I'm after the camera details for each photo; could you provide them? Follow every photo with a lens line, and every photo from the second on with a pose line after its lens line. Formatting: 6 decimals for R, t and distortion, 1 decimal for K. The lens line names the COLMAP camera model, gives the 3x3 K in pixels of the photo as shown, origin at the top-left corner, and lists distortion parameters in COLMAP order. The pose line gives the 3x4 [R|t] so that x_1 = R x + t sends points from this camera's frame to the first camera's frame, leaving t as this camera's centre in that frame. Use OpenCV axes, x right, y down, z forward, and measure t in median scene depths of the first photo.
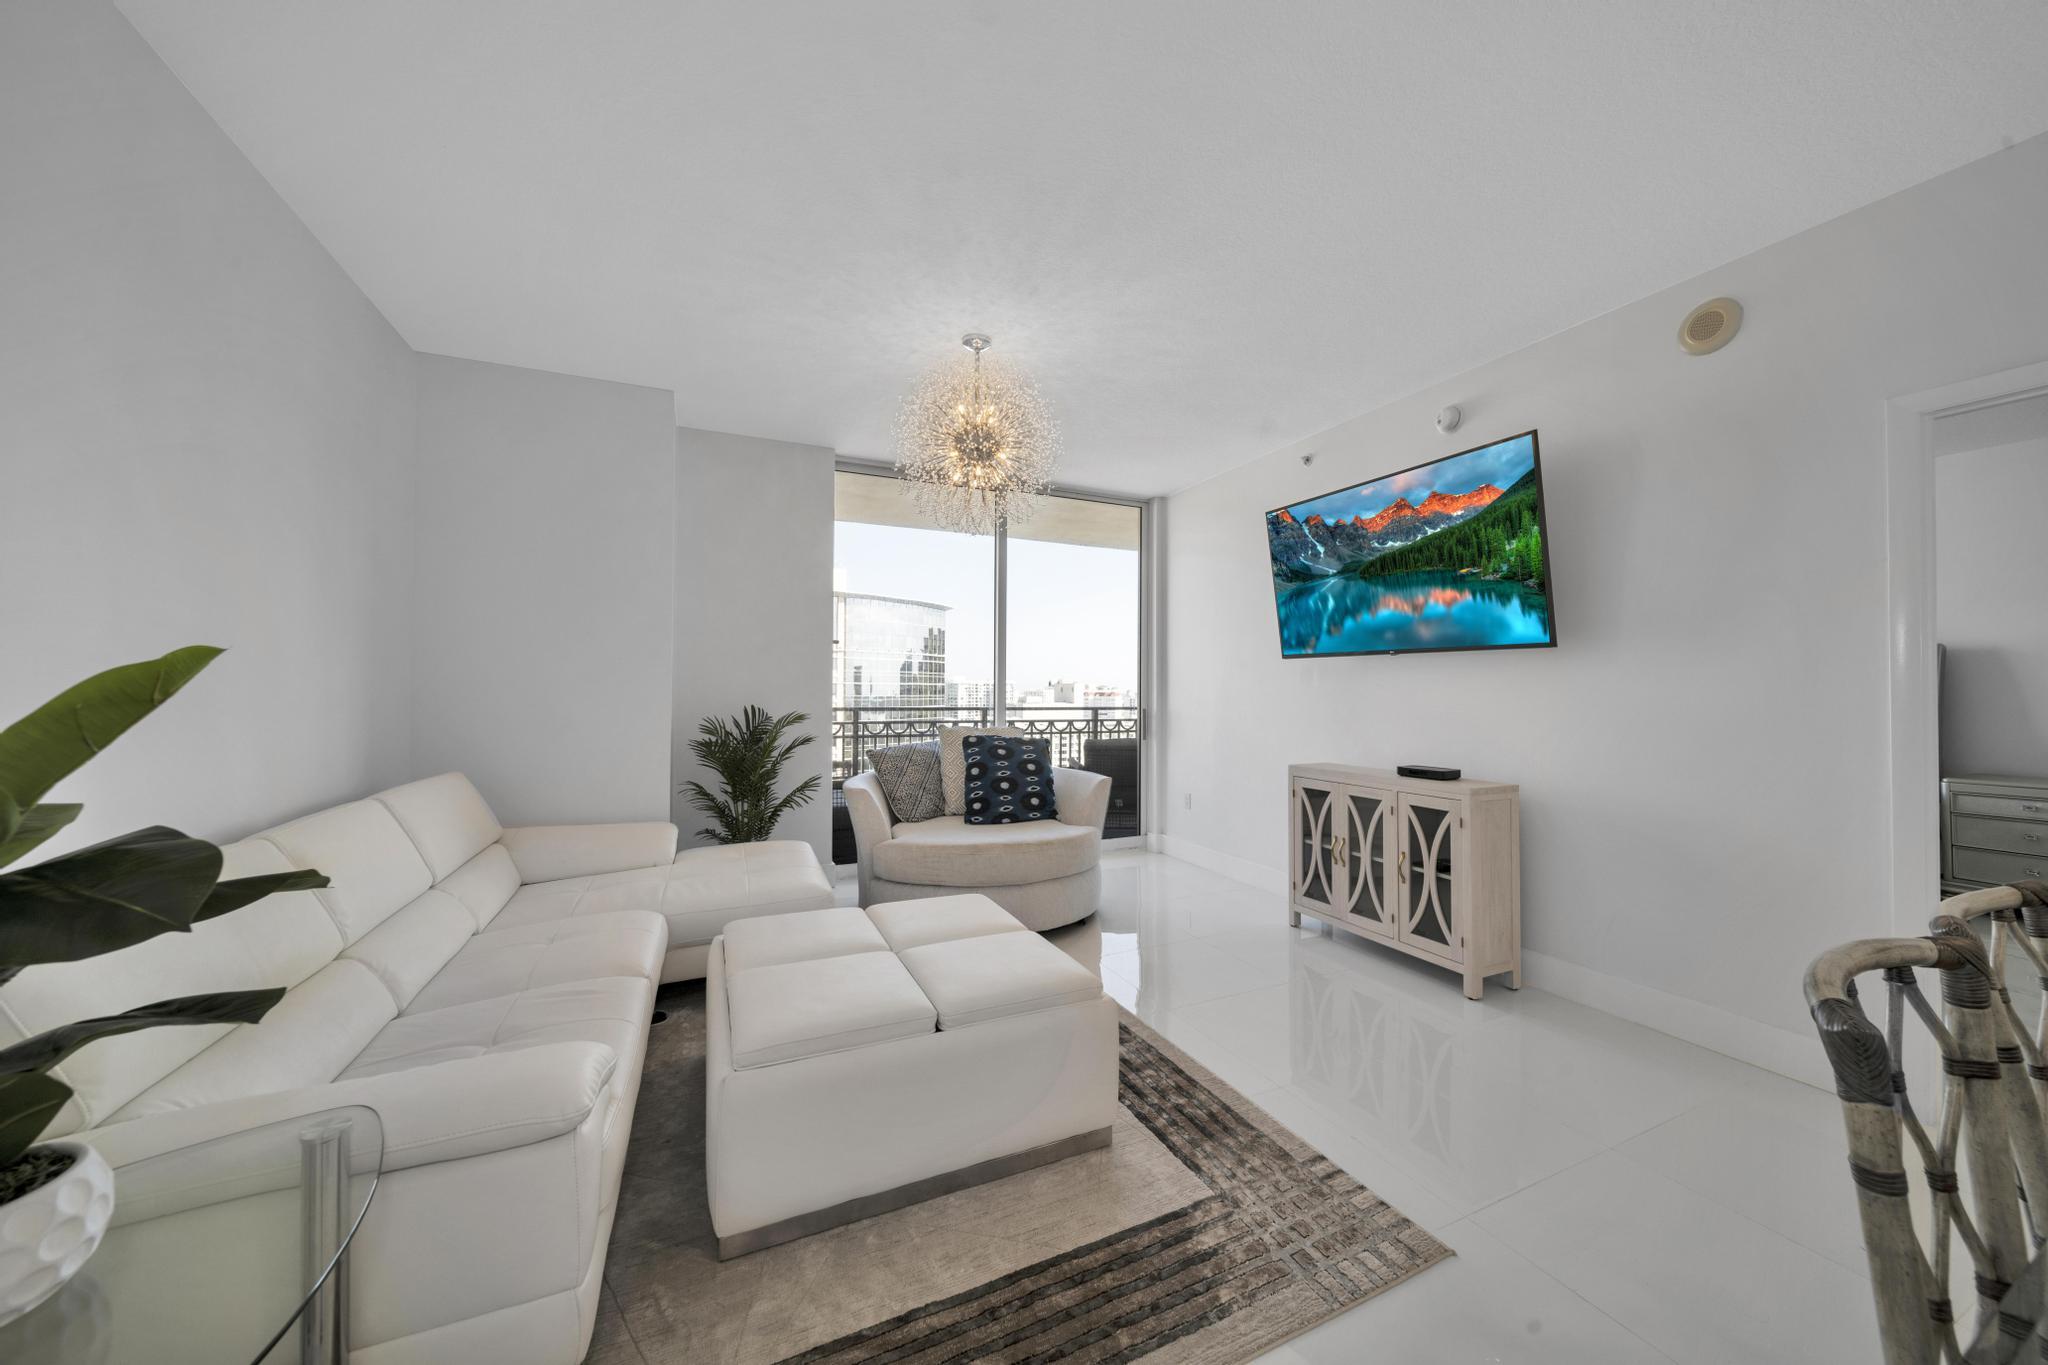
lens RADIAL K [[717.0, 0, 1034.6], [0, 717.0, 680.0], [0, 0, 1]] dist [-0.001584, -0.000328]
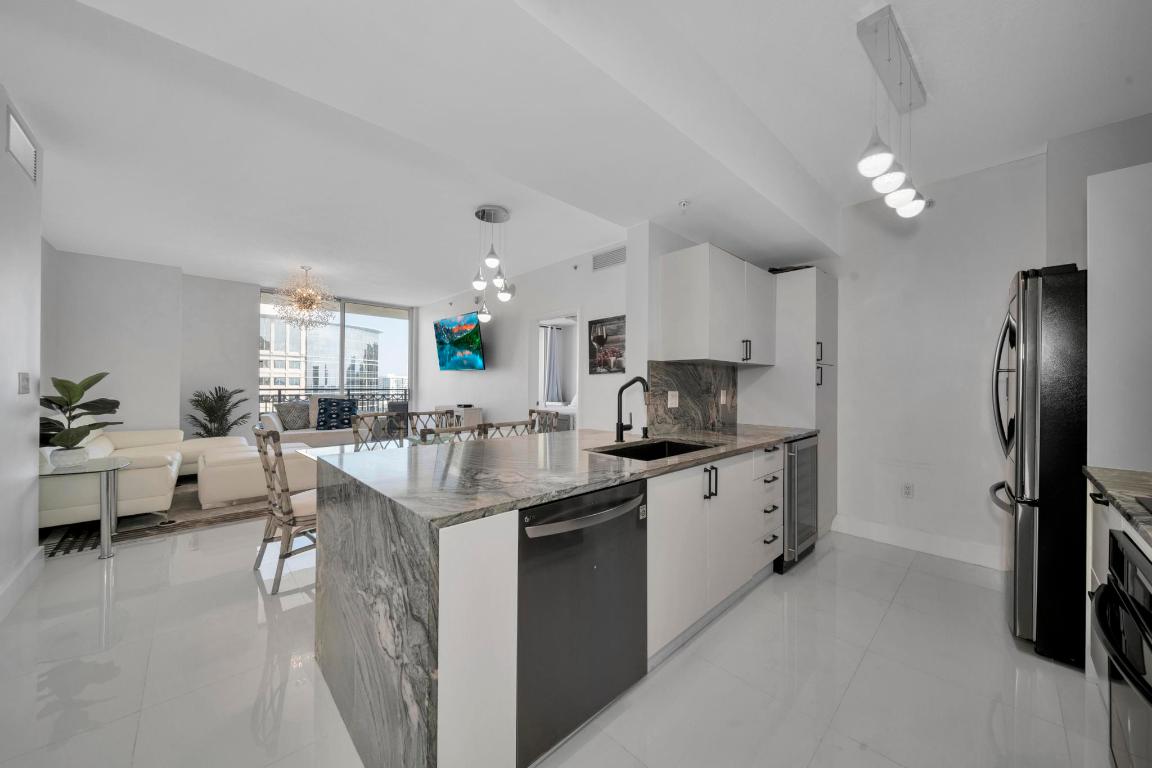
lens RADIAL K [[403.3, 0, 581.8], [0, 403.3, 379.6], [0, 0, 1]] dist [-0.001584, -0.000328]
pose [[0.941805, 0.001093, 0.336157, 0.371989], [-0.001162, 0.999999, 0.000005, 0.009361], [-0.336156, -0.000395, 0.941806, -0.857372]]
